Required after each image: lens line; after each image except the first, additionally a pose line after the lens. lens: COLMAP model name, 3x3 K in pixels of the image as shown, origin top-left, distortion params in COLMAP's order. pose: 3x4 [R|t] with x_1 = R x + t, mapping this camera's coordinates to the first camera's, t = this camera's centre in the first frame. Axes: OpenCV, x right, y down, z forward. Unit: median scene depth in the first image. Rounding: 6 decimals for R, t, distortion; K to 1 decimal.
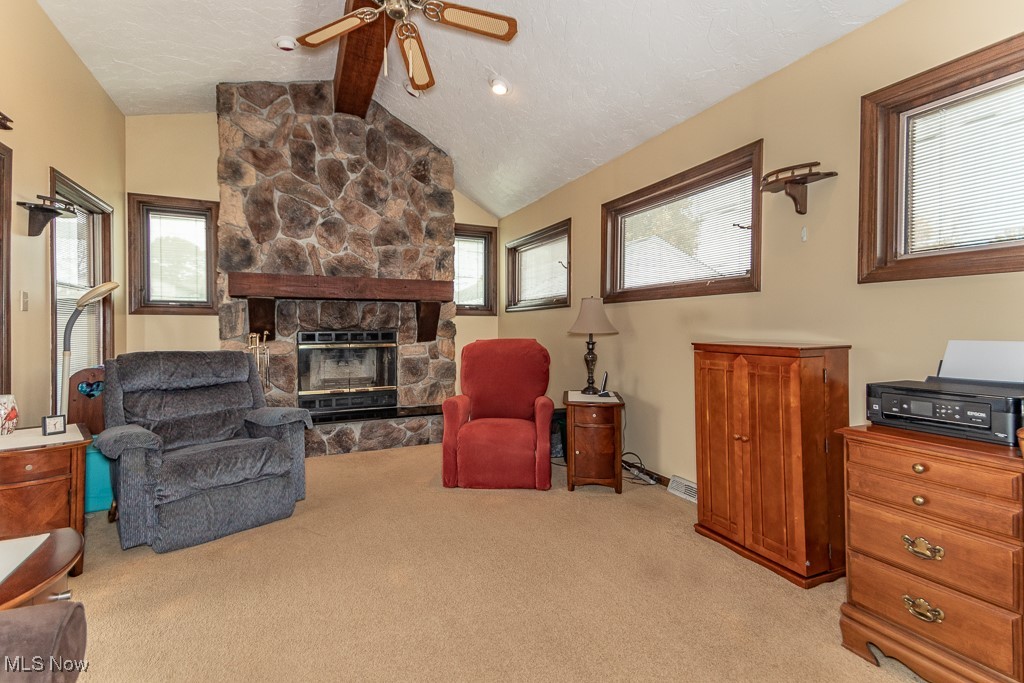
lens RADIAL K [[470.7, 0, 512.4], [0, 470.7, 331.1], [0, 0, 1]] dist [0.045833, -0.004167]
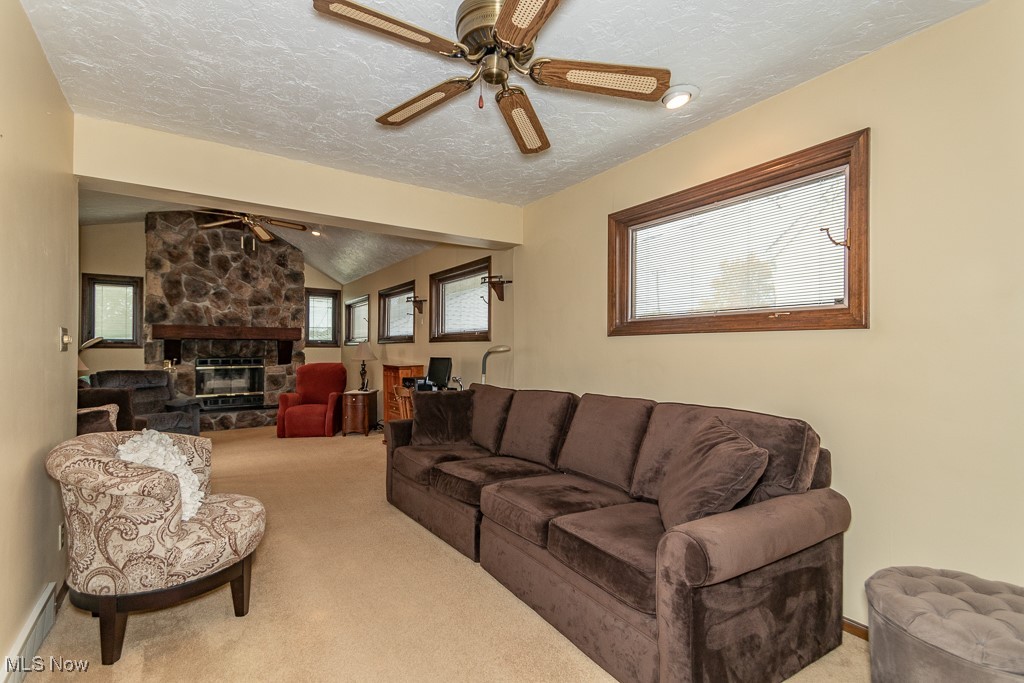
lens RADIAL K [[470.7, 0, 512.4], [0, 470.7, 344.1], [0, 0, 1]] dist [0.045833, -0.004167]
pose [[0.986604, 0.004546, 0.163070, 0.357177], [-0.001223, 0.999790, -0.020470, -0.016516], [-0.163129, 0.019997, 0.986402, -0.816965]]
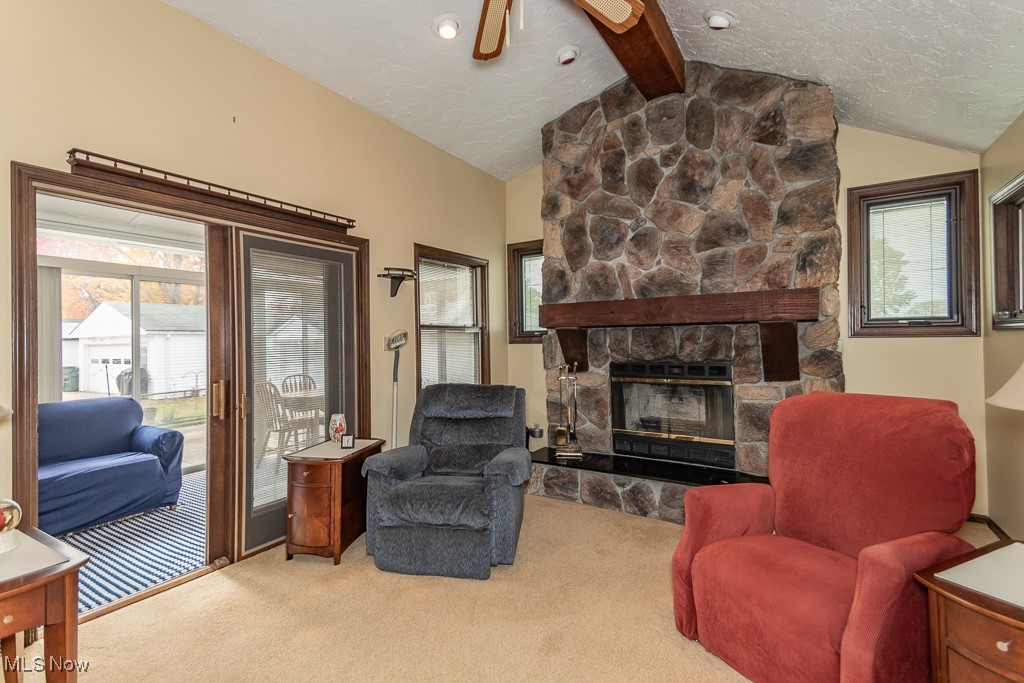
lens RADIAL K [[470.7, 0, 486.6], [0, 470.7, 337.9], [0, 0, 1]] dist [0.045833, -0.004167]
pose [[0.526432, -0.011198, -0.850143, 0.190201], [0.007012, 0.999936, -0.008829, -0.039385], [0.850188, -0.001314, 0.526477, 0.322941]]
